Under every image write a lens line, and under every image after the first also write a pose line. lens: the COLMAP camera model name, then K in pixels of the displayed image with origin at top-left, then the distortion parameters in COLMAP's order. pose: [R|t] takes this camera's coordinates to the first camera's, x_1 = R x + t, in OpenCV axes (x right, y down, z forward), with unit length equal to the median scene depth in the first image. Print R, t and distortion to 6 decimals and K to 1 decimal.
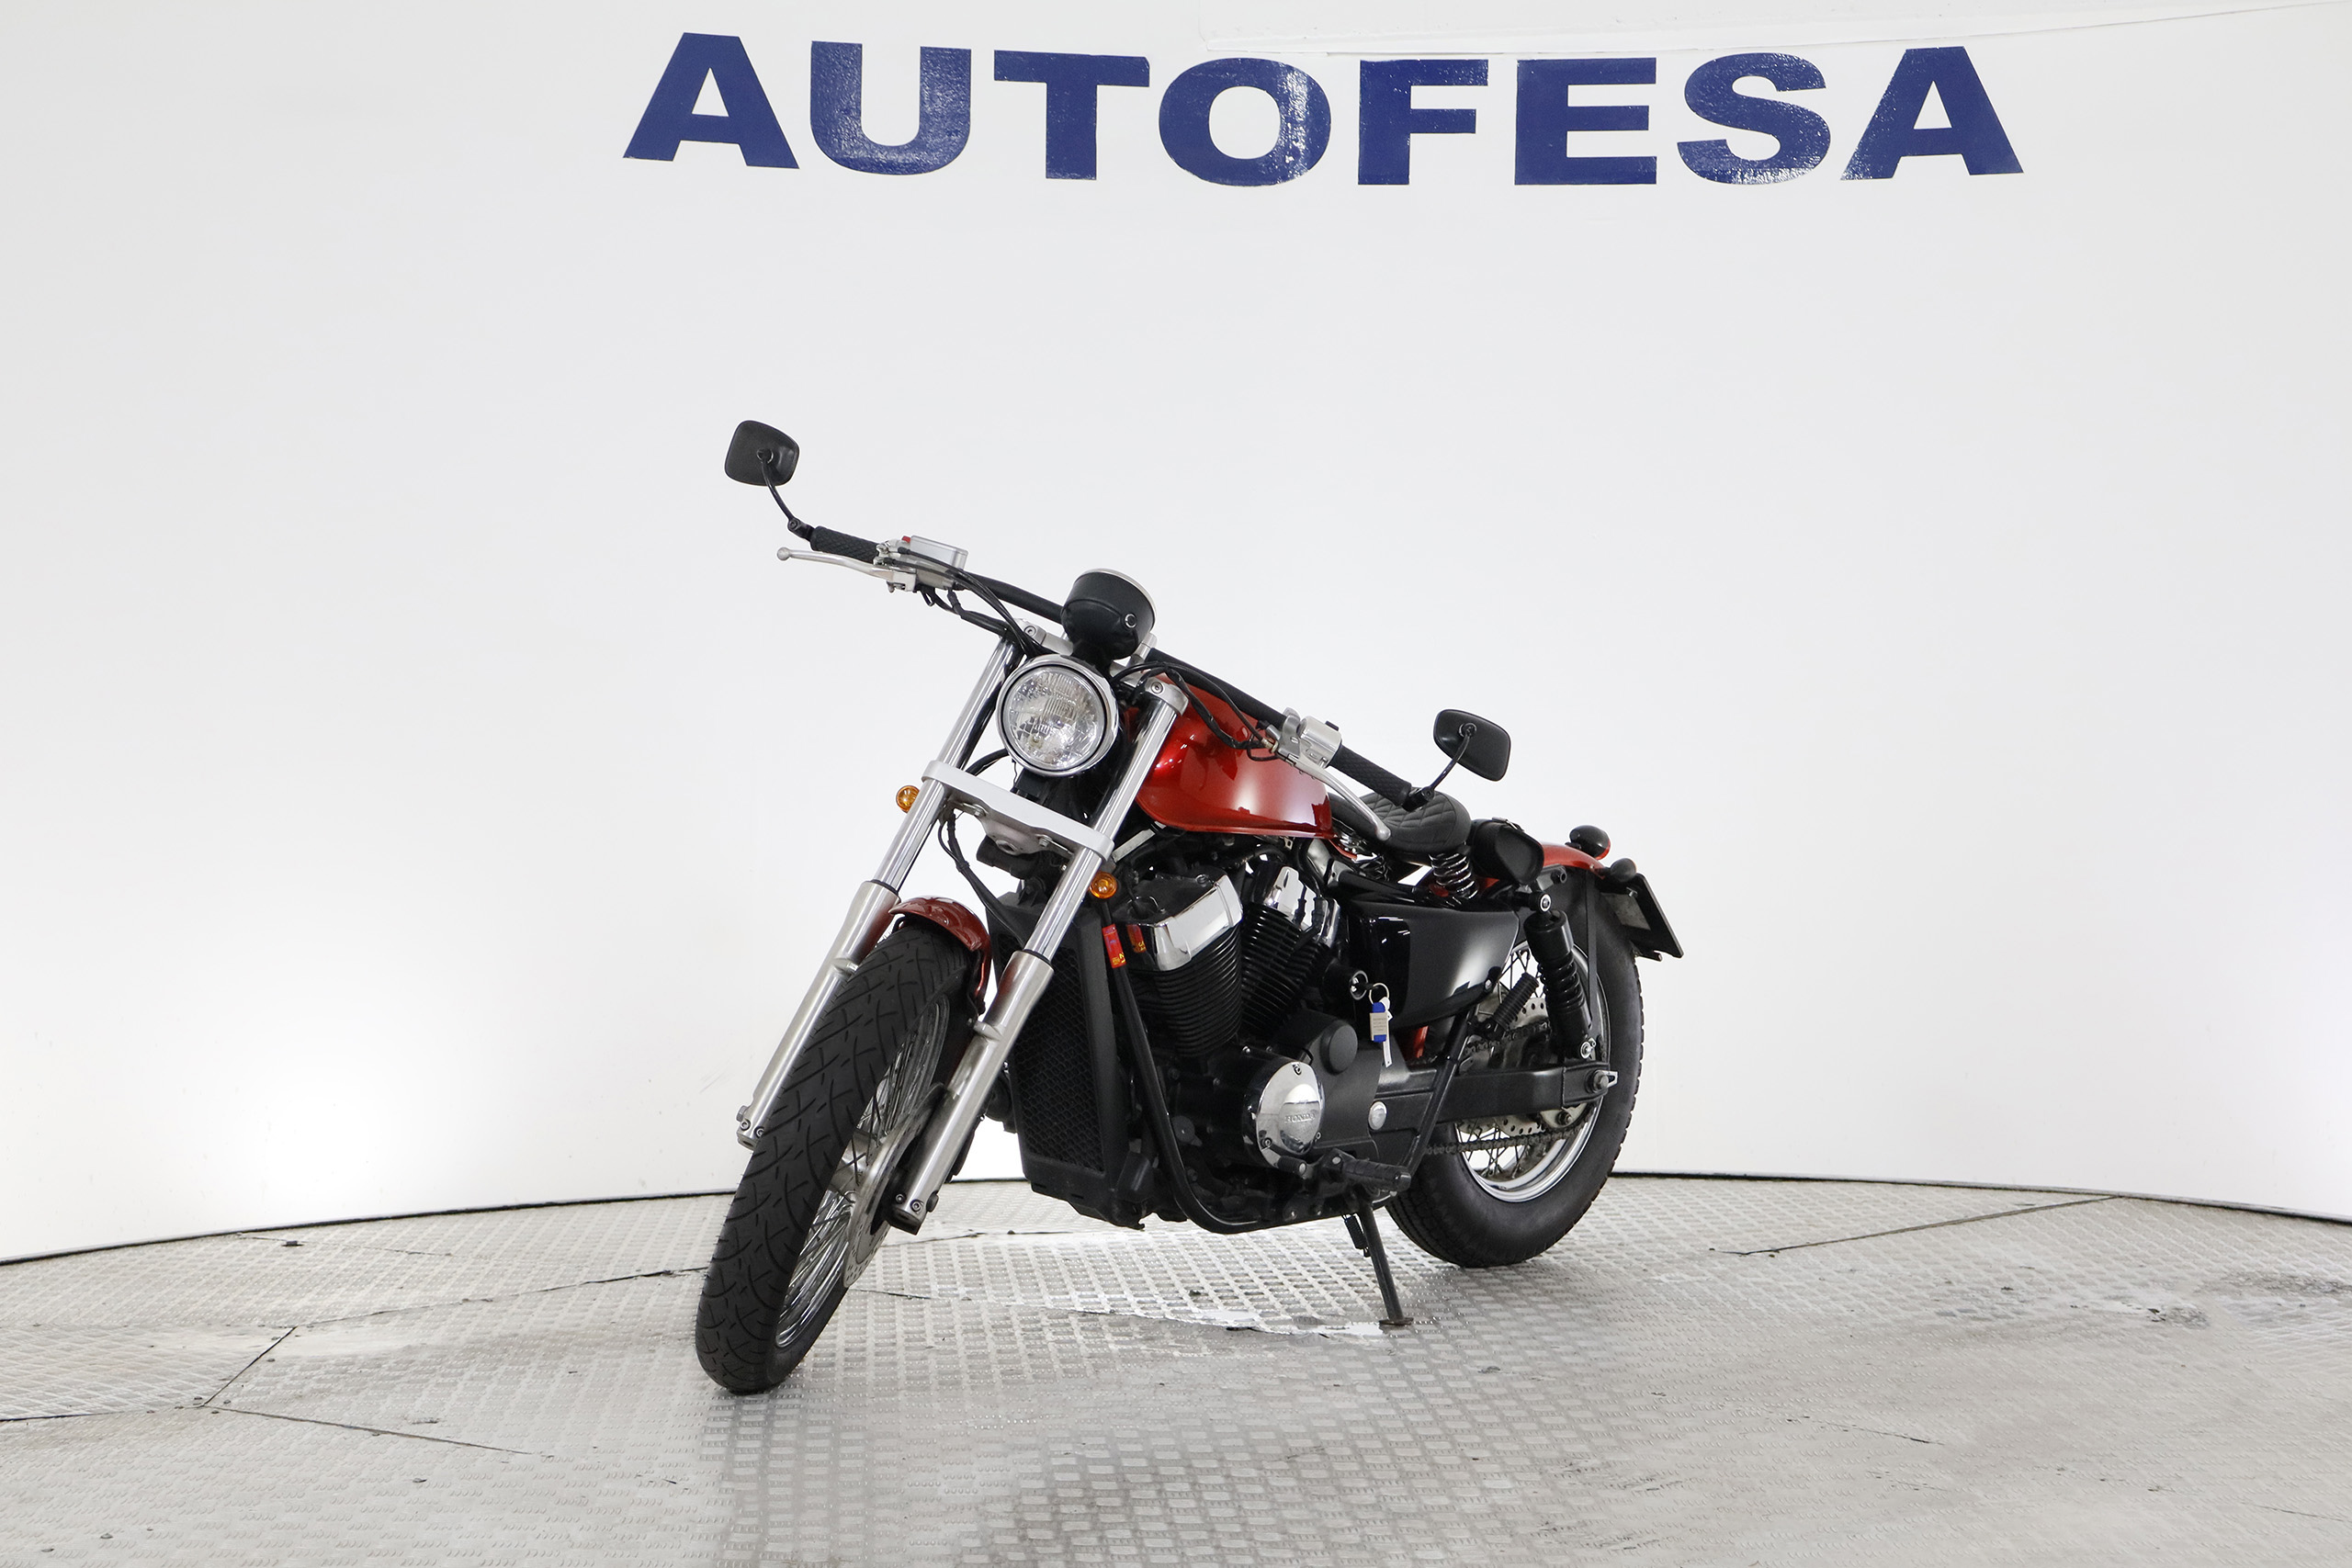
lens RADIAL K [[4354.8, 0, 1177.7], [0, 4354.8, 789.6], [0, 0, 1]] dist [0.094709, 0.000000]
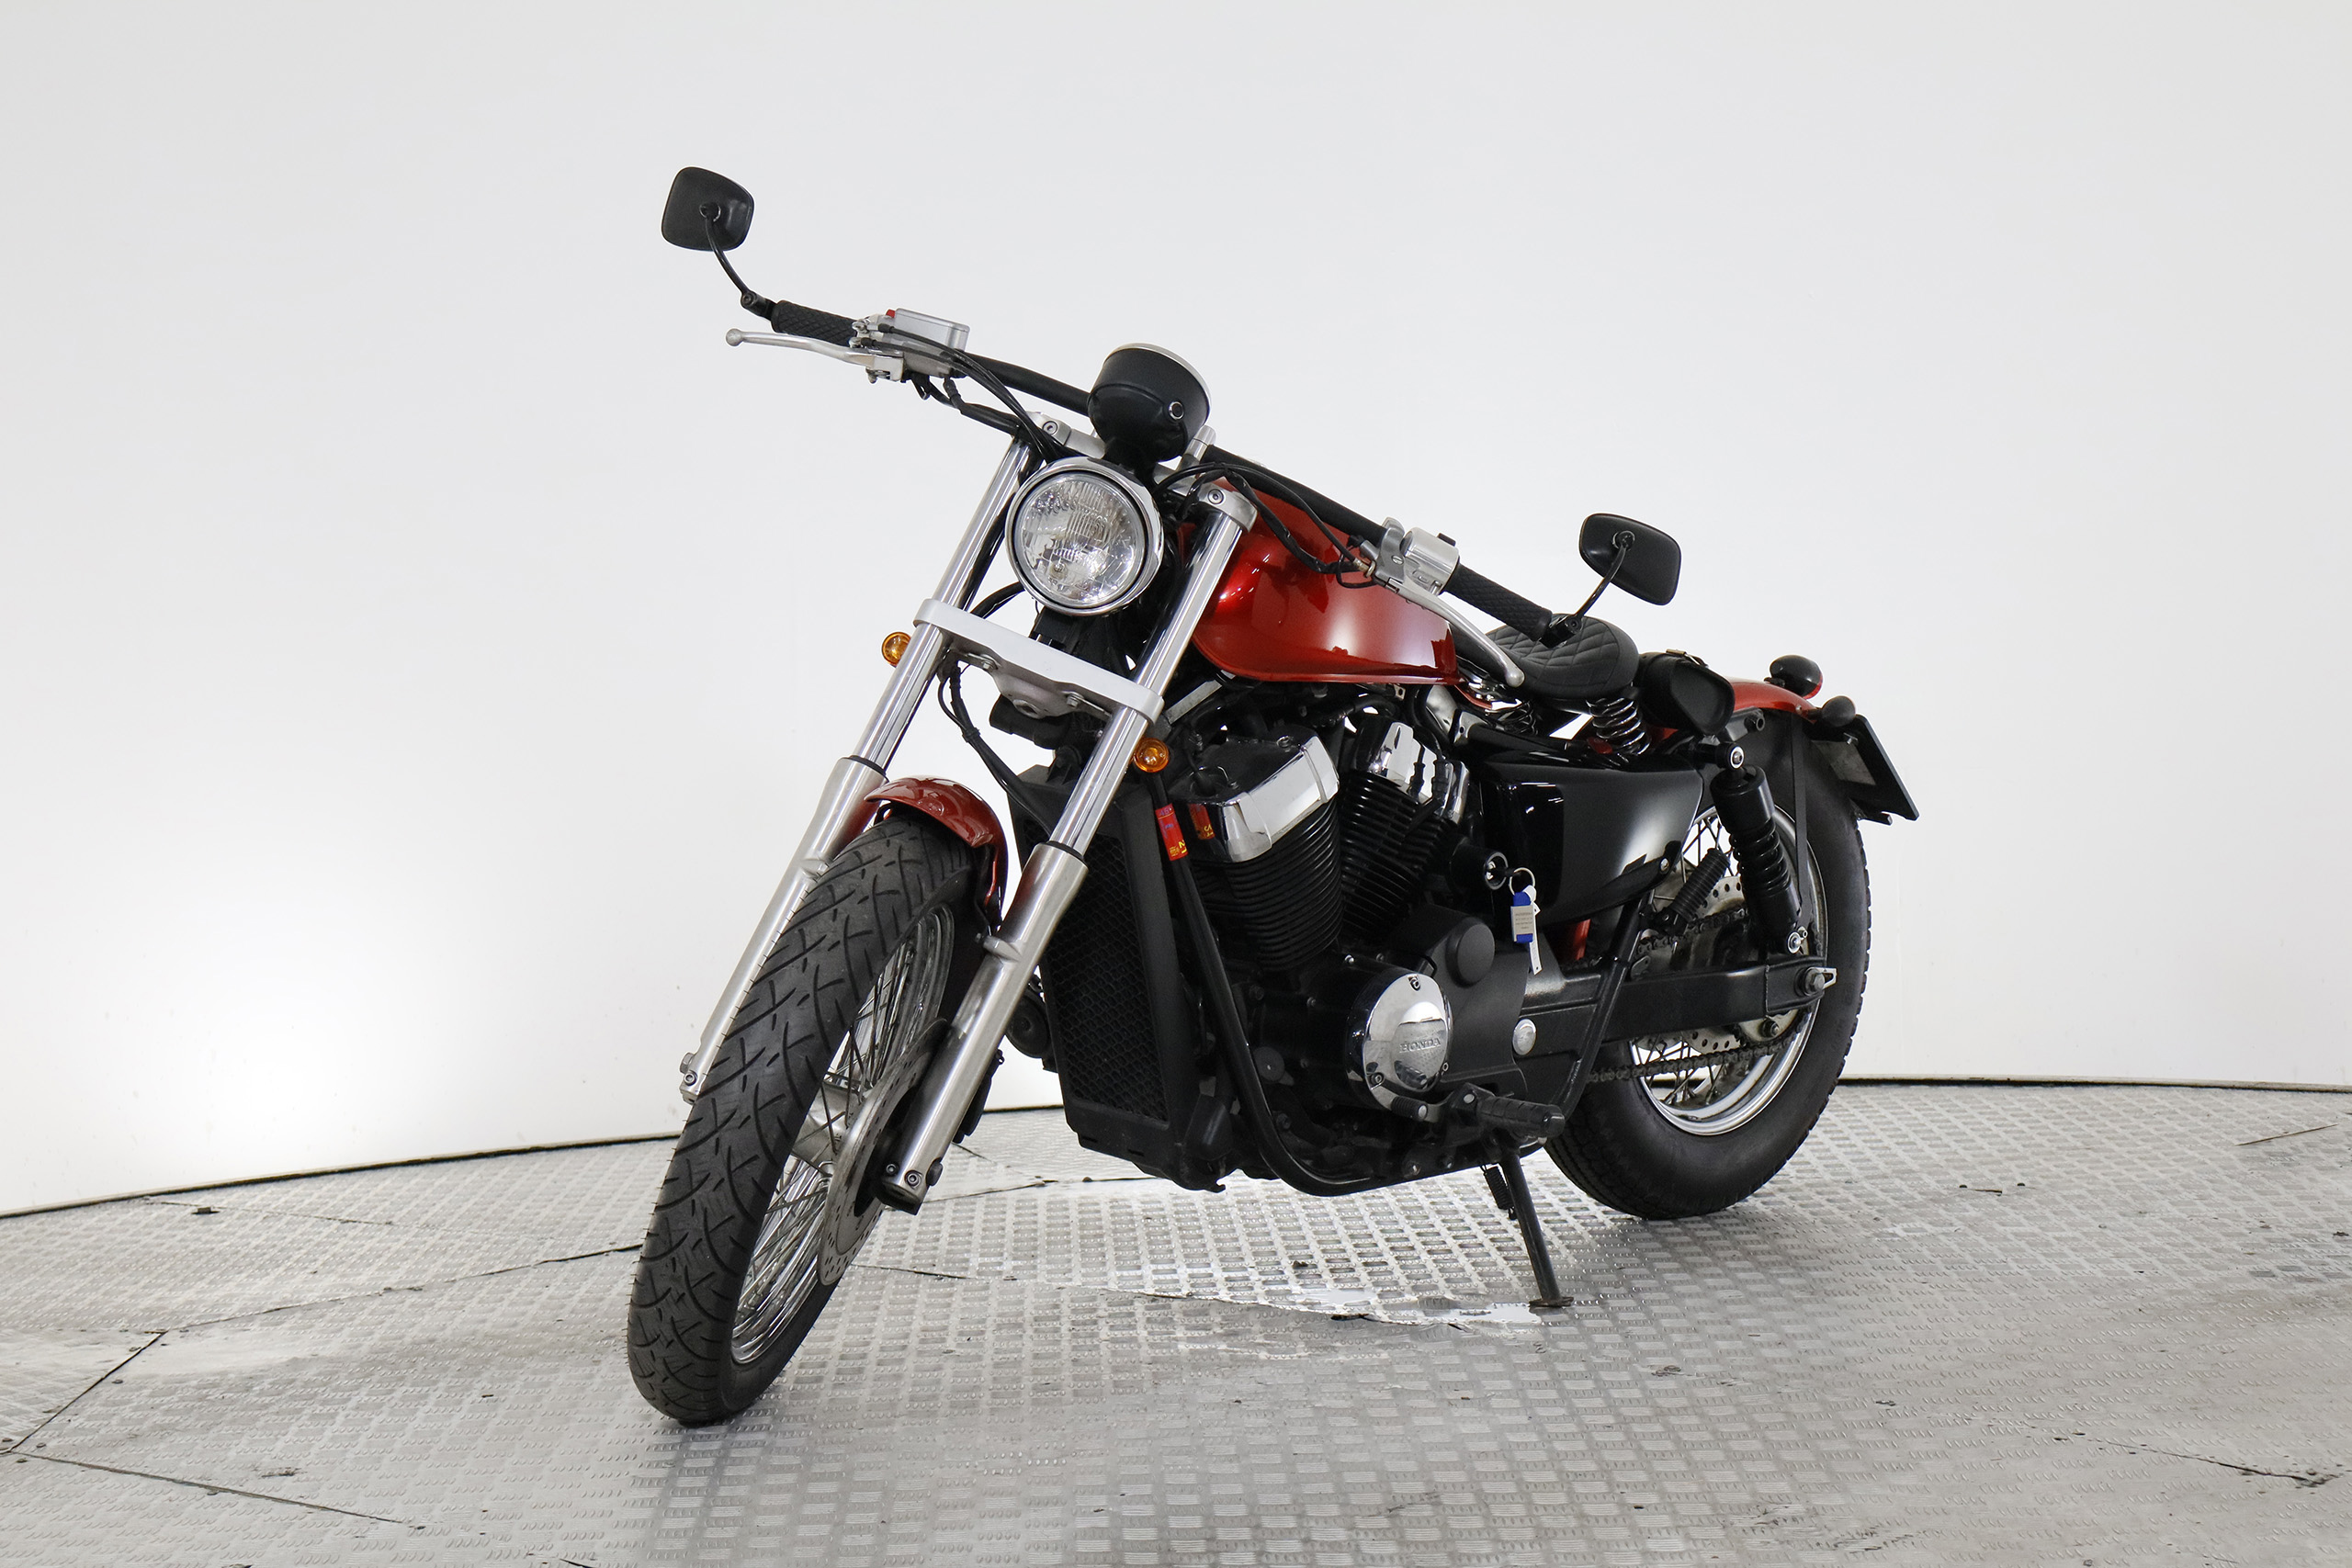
lens RADIAL K [[4764.7, 0, 1170.8], [0, 4764.7, 778.8], [0, 0, 1]] dist [0.037366, 0.000000]
pose [[0.998484, -0.025240, -0.048919, 0.026942], [0.026971, 0.999021, 0.035053, -0.003196], [0.047986, -0.036319, 0.998187, 0.154002]]
